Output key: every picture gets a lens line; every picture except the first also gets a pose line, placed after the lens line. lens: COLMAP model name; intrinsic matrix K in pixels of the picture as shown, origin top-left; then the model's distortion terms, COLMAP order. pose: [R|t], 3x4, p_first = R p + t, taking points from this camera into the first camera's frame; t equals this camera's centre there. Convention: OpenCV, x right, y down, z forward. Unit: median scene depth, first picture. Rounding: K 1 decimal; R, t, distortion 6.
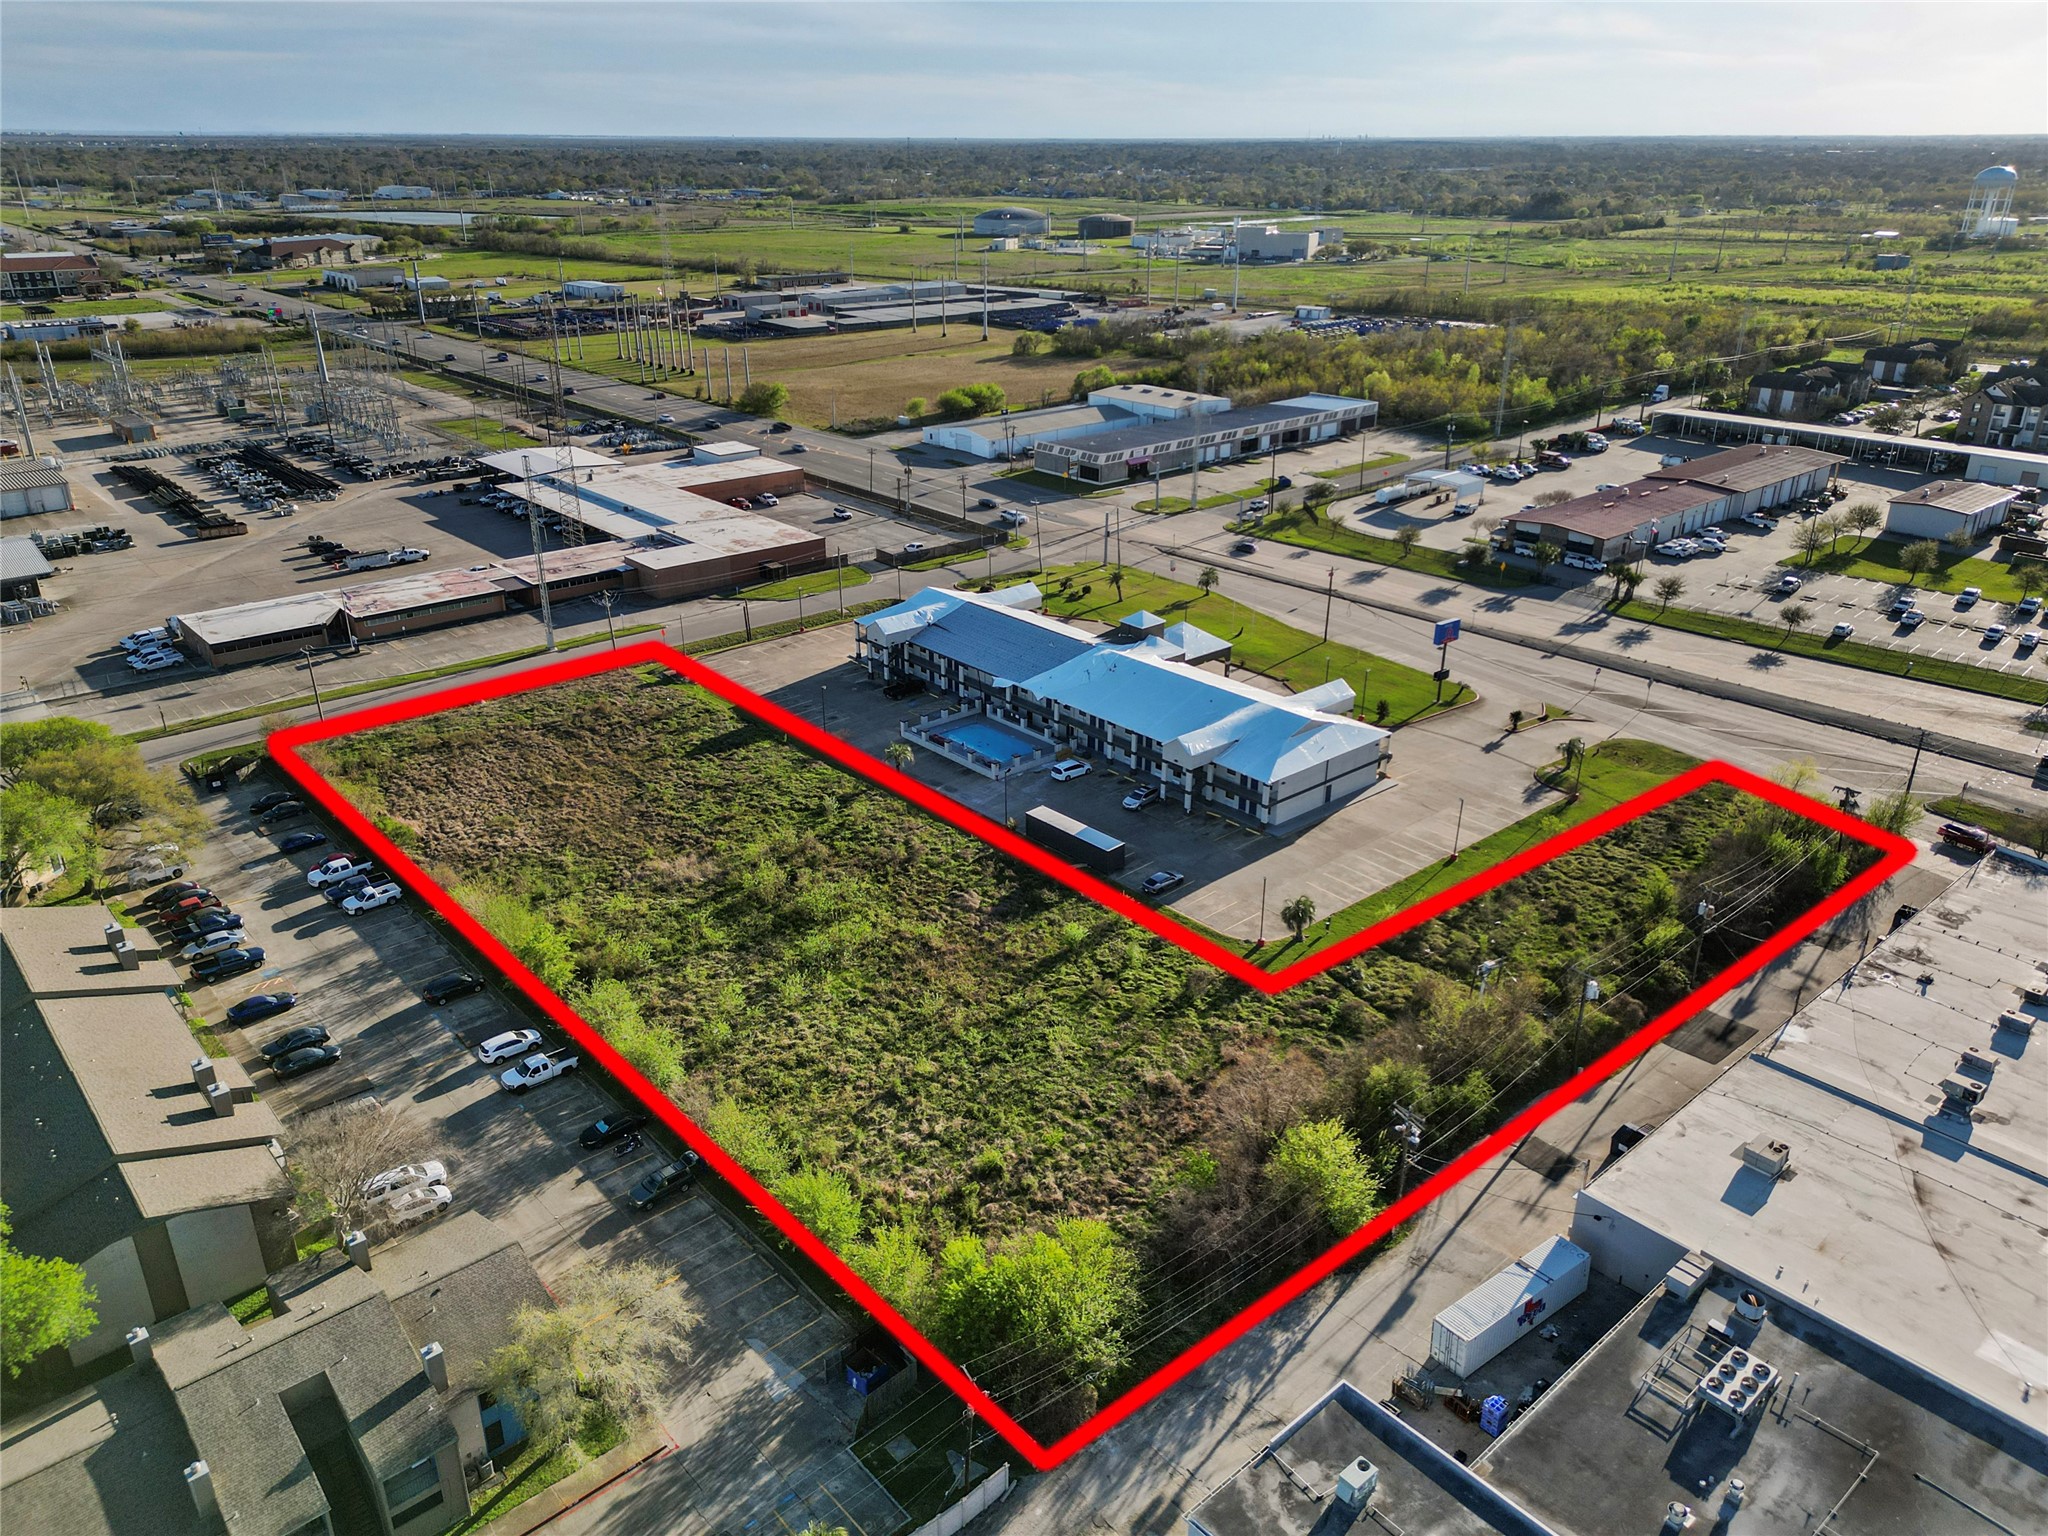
lens RADIAL K [[1447.1, 0, 1016.2], [0, 1447.1, 773.6], [0, 0, 1]] dist [0.082538, -0.091257]
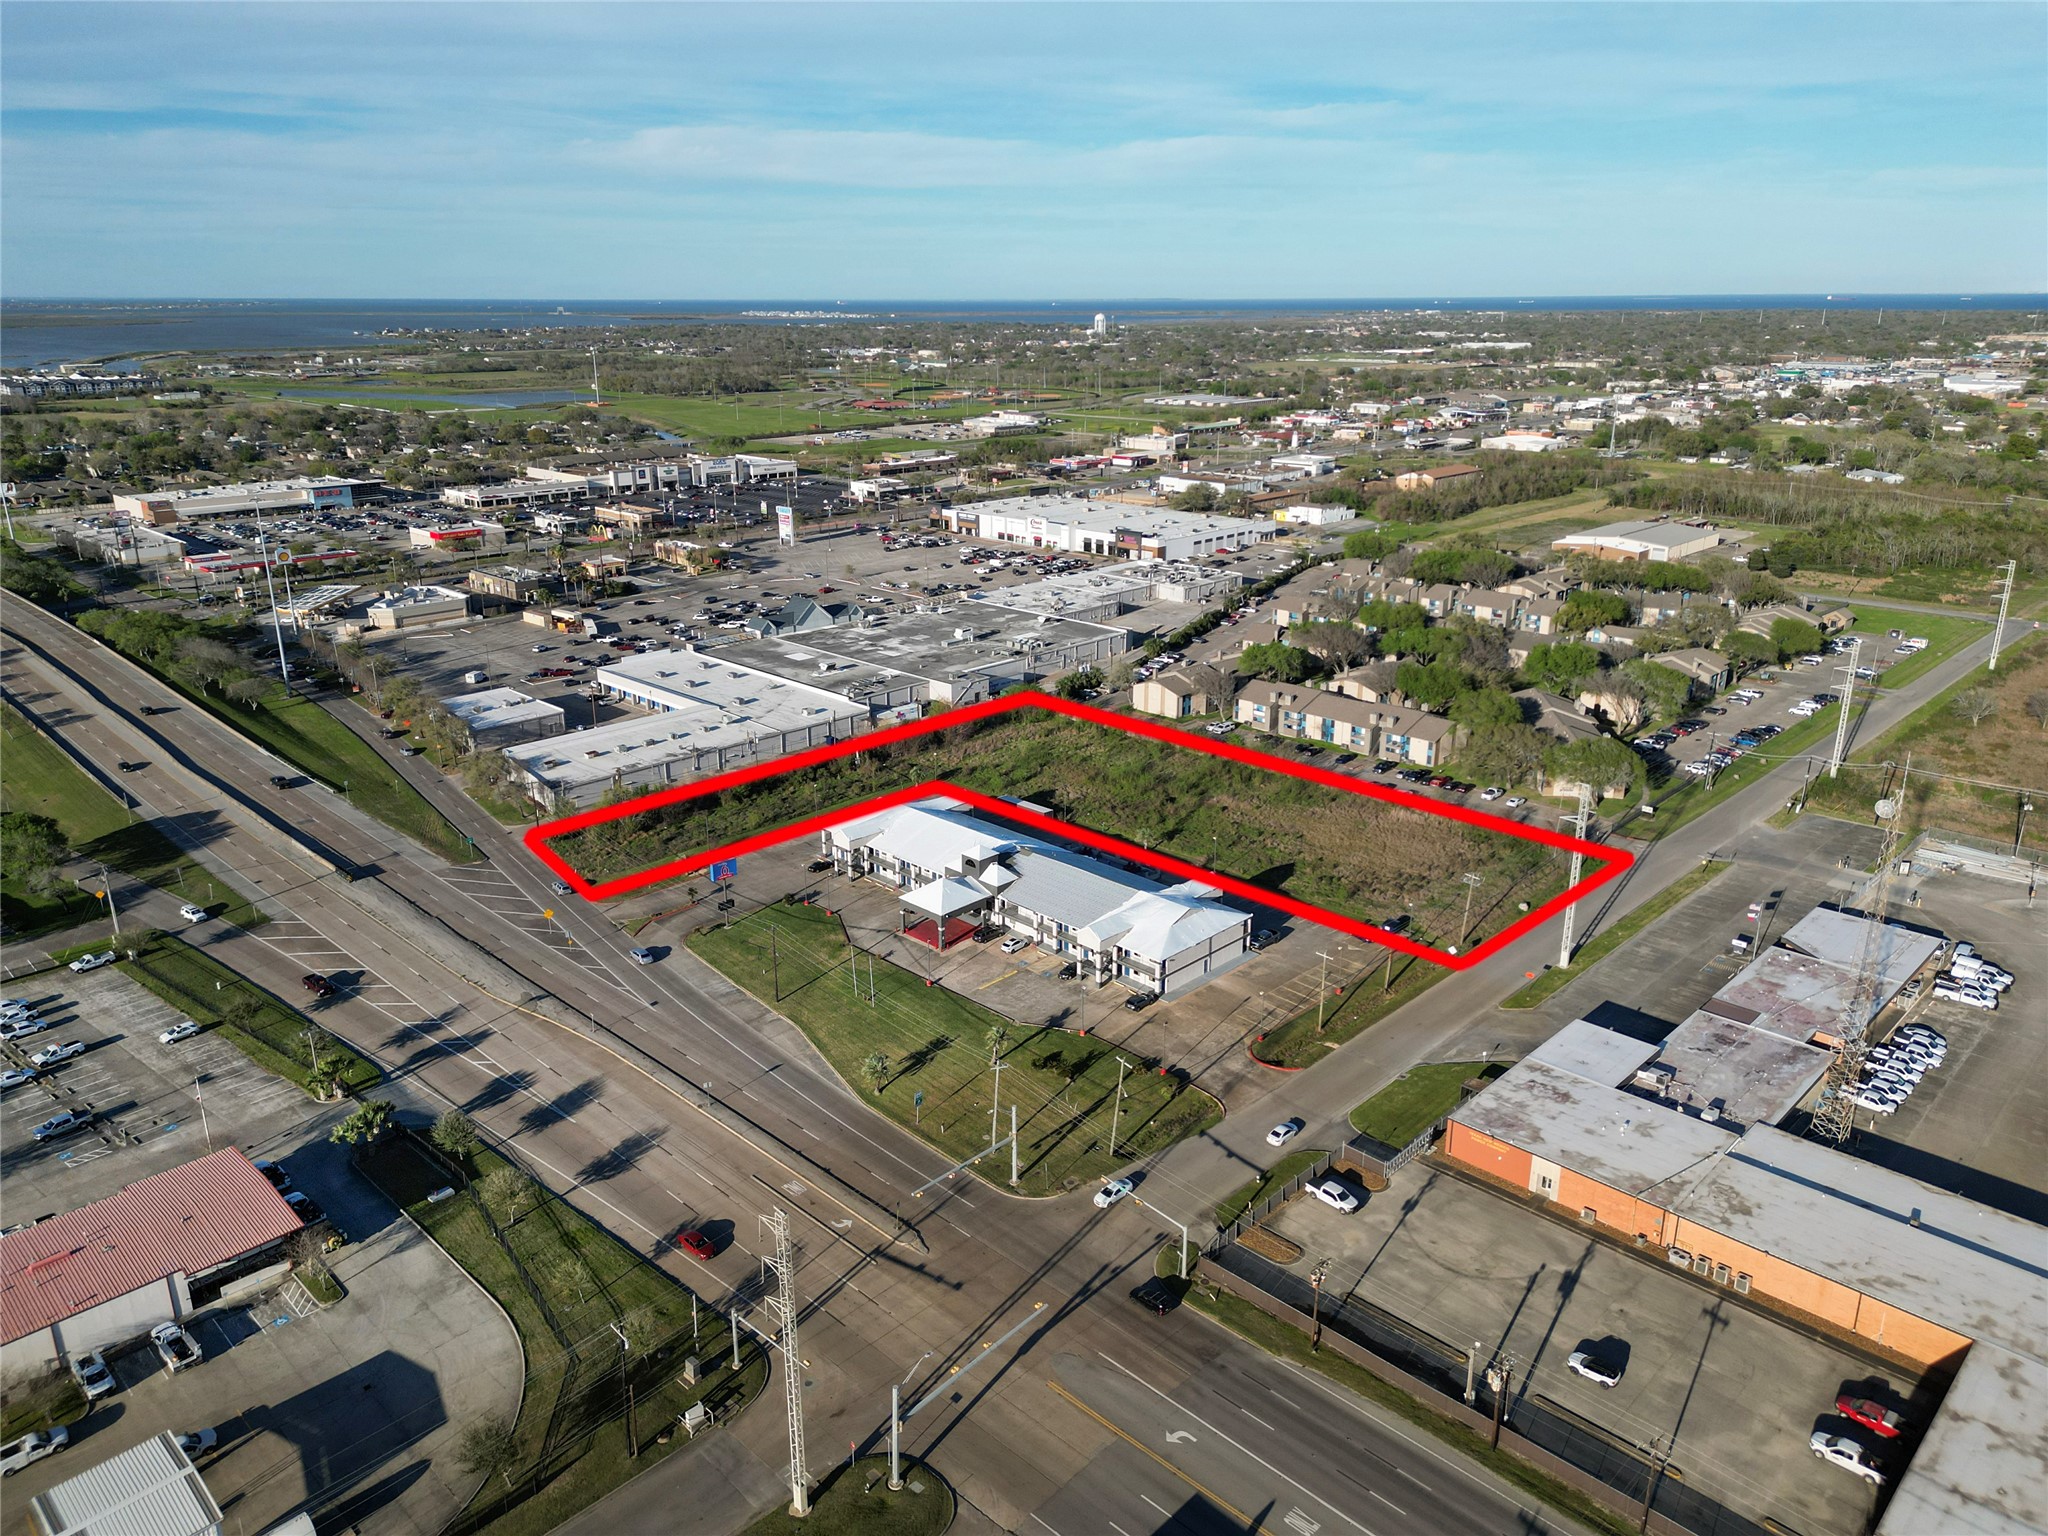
lens RADIAL K [[1447.1, 0, 1016.2], [0, 1447.1, 773.6], [0, 0, 1]] dist [0.082538, -0.091257]
pose [[-0.997915, 0.018907, -0.061714, 0.105227], [-0.027150, 0.744482, 0.667090, -0.782831], [0.058558, 0.667375, -0.742416, 1.515067]]
